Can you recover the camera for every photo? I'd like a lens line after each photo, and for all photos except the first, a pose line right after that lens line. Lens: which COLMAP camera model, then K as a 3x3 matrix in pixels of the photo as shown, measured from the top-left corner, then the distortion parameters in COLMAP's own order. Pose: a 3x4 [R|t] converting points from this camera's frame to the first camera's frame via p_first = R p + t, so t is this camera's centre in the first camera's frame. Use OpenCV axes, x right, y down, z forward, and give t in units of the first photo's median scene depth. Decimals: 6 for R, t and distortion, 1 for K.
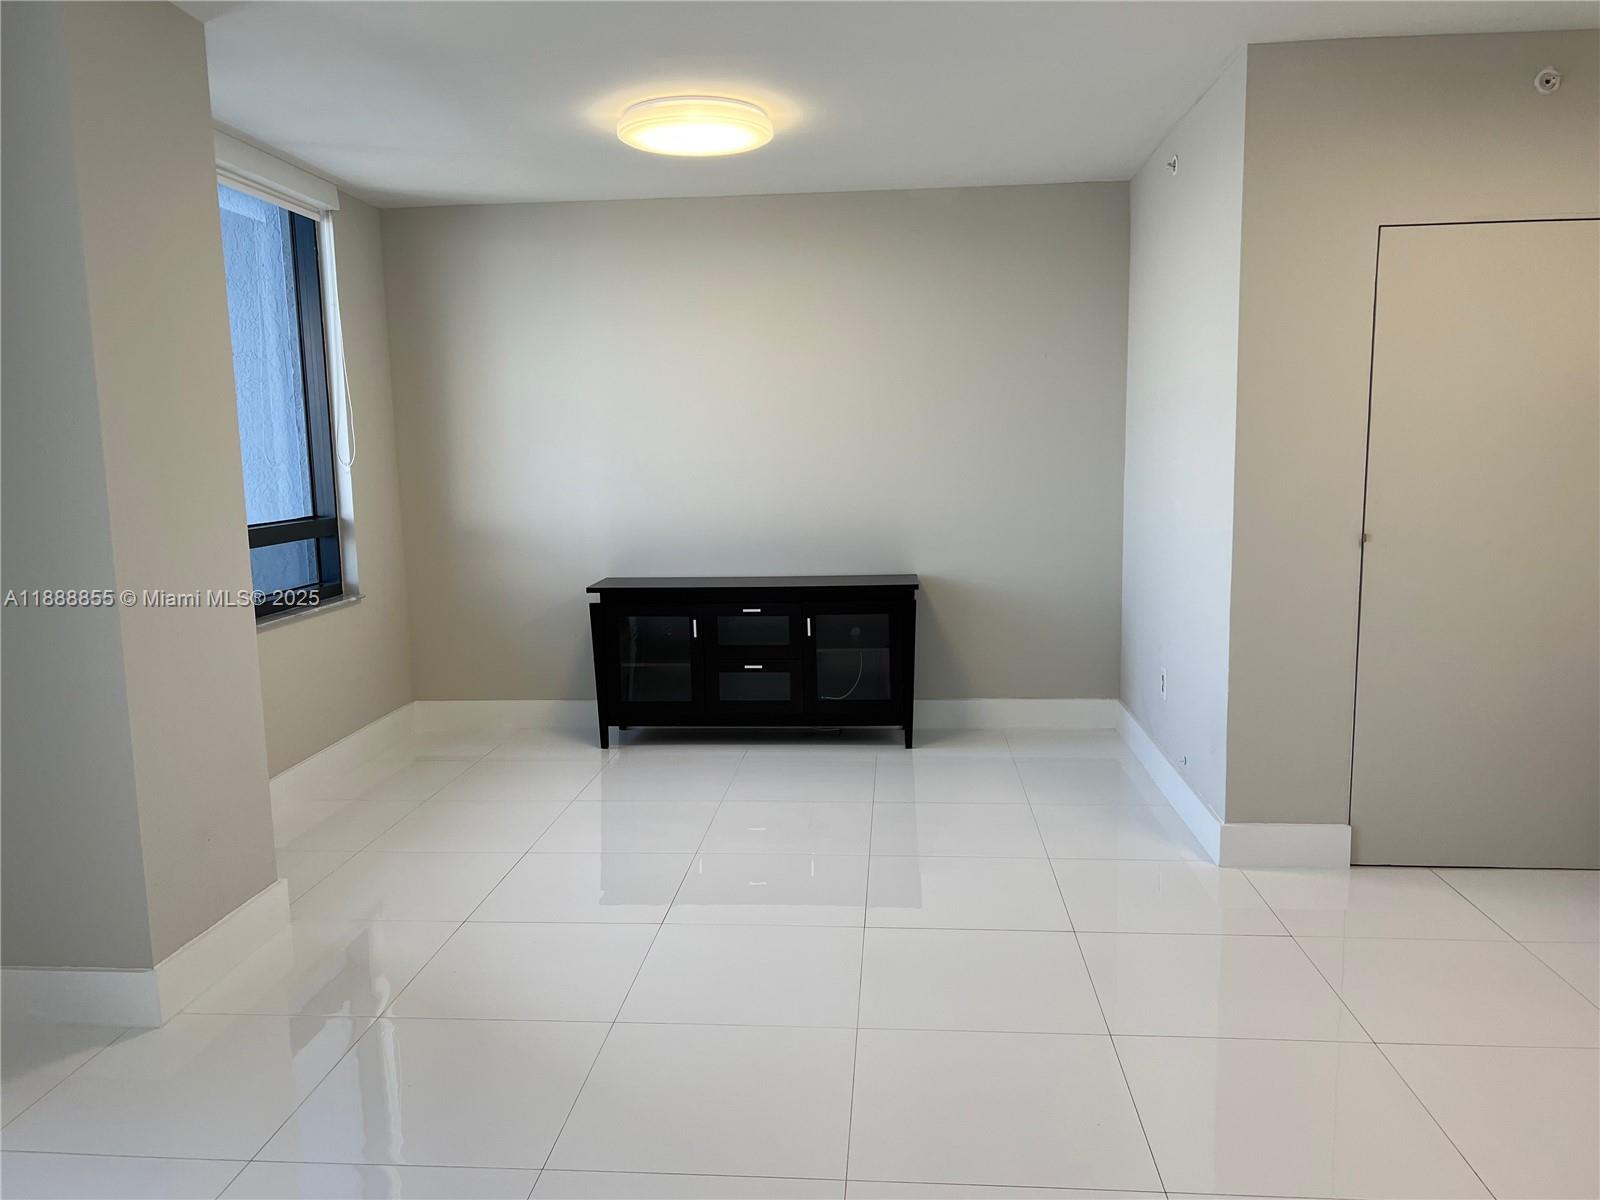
lens RADIAL K [[1189.6, 0, 802.6], [0, 1189.6, 601.0], [0, 0, 1]] dist [0.070038, -0.085646]
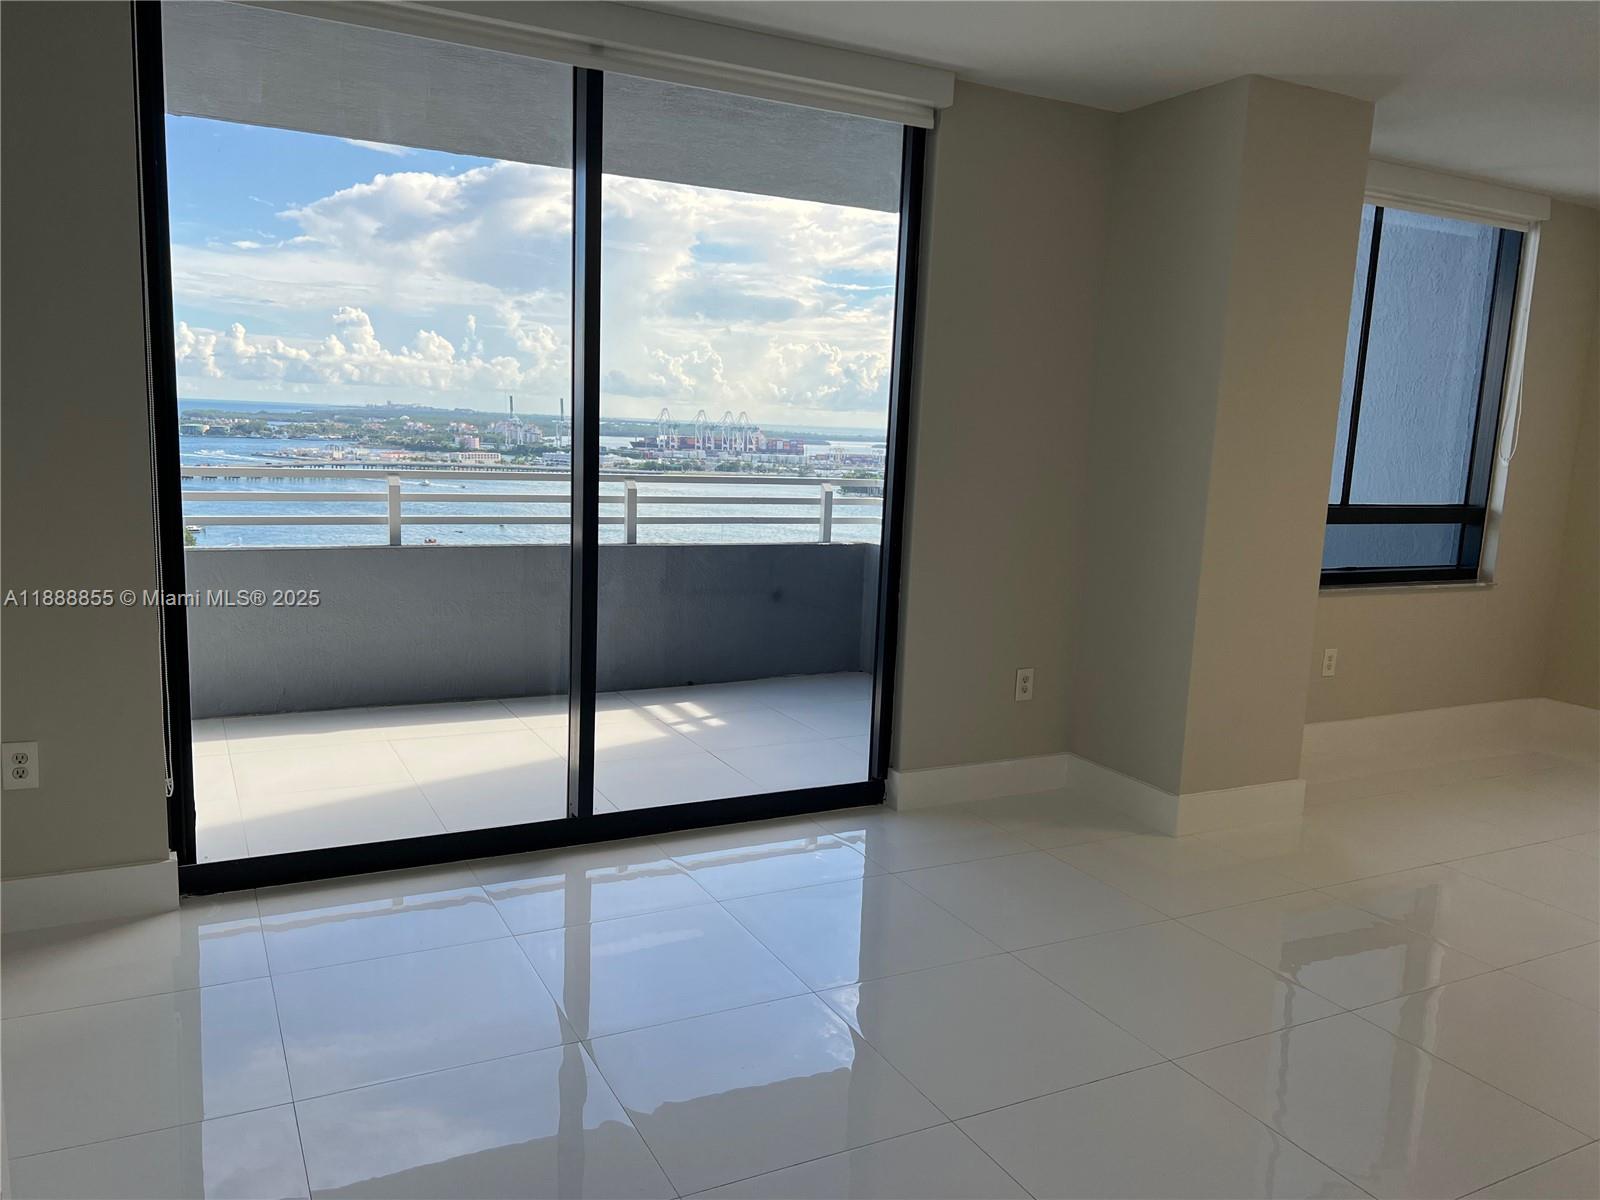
lens RADIAL K [[1202.2, 0, 794.6], [0, 1202.2, 609.4], [0, 0, 1]] dist [0.101262, -0.144930]
pose [[0.519779, 0.172733, -0.836656, 0.223053], [-0.160157, 0.981684, 0.103176, 0.005480], [0.839154, 0.080368, 0.537923, -0.102559]]
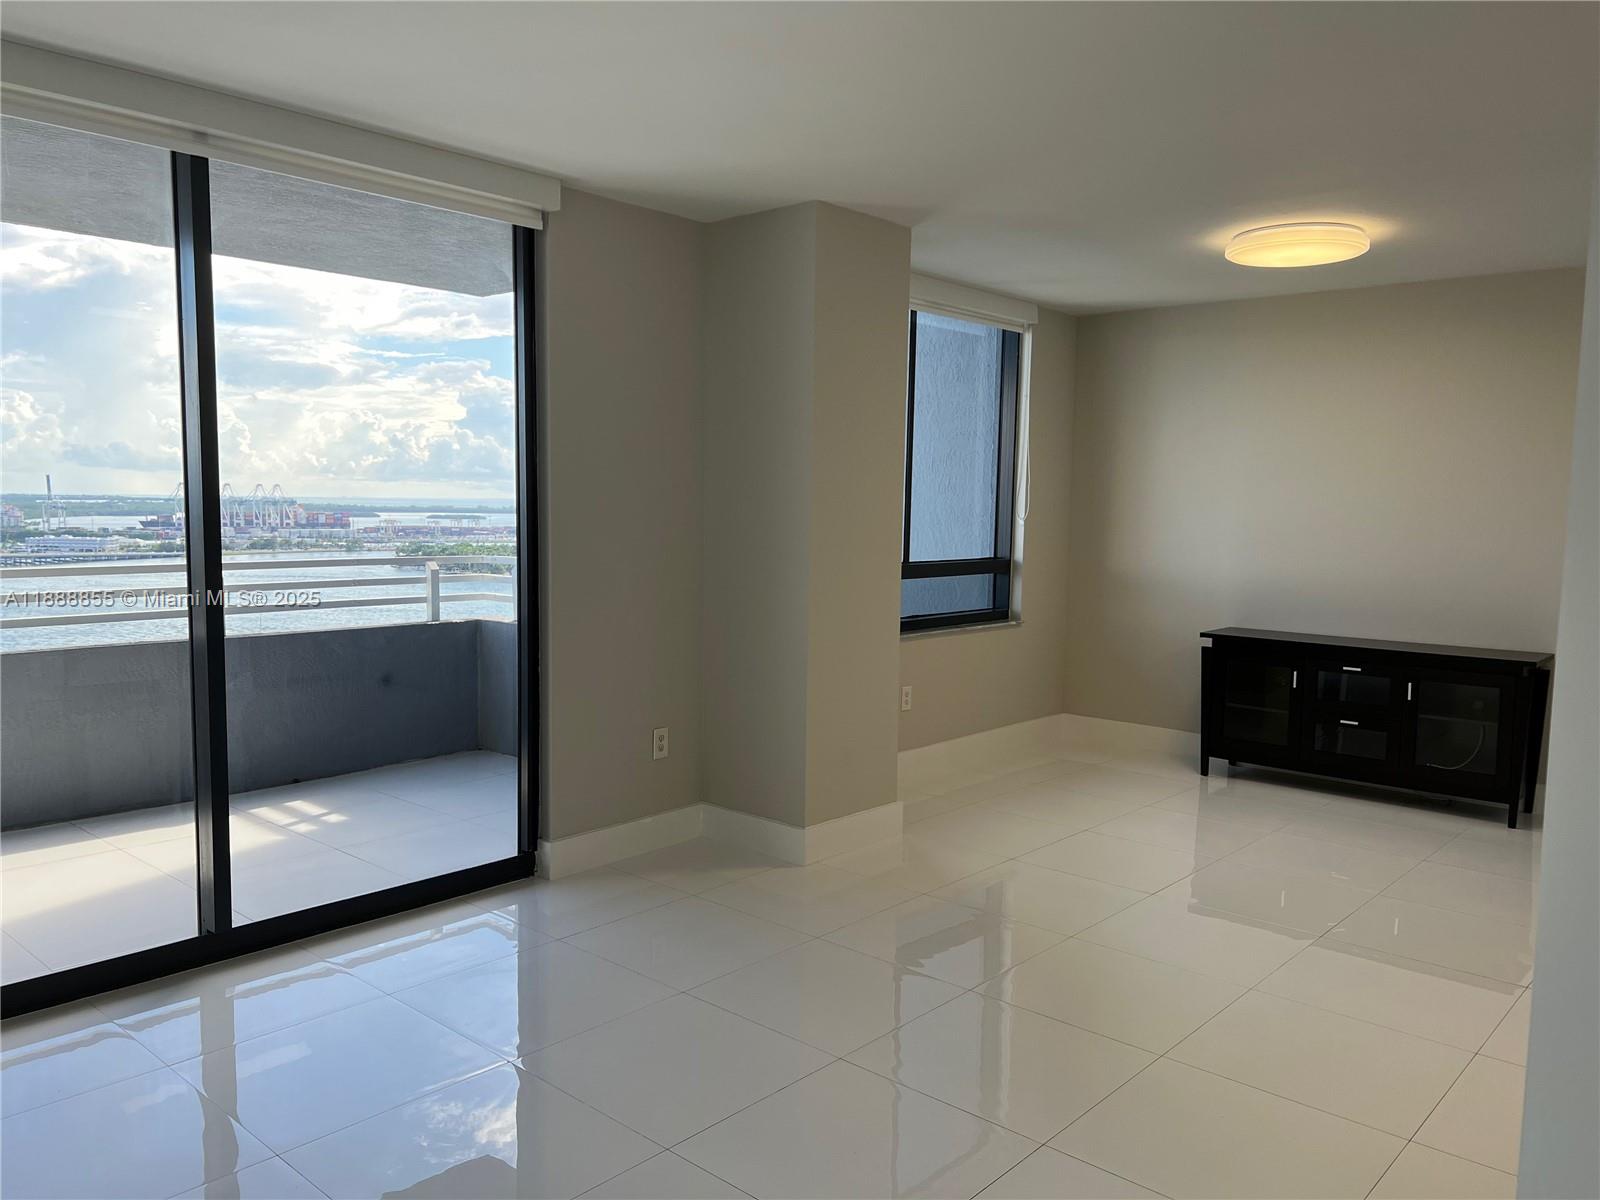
lens RADIAL K [[1206.7, 0, 807.5], [0, 1206.7, 608.0], [0, 0, 1]] dist [0.040740, -0.054972]
pose [[0.793283, 0.085582, -0.602808, 0.227578], [-0.108047, 0.994145, -0.001047, 0.007629], [0.599189, 0.065962, 0.797885, -0.166143]]
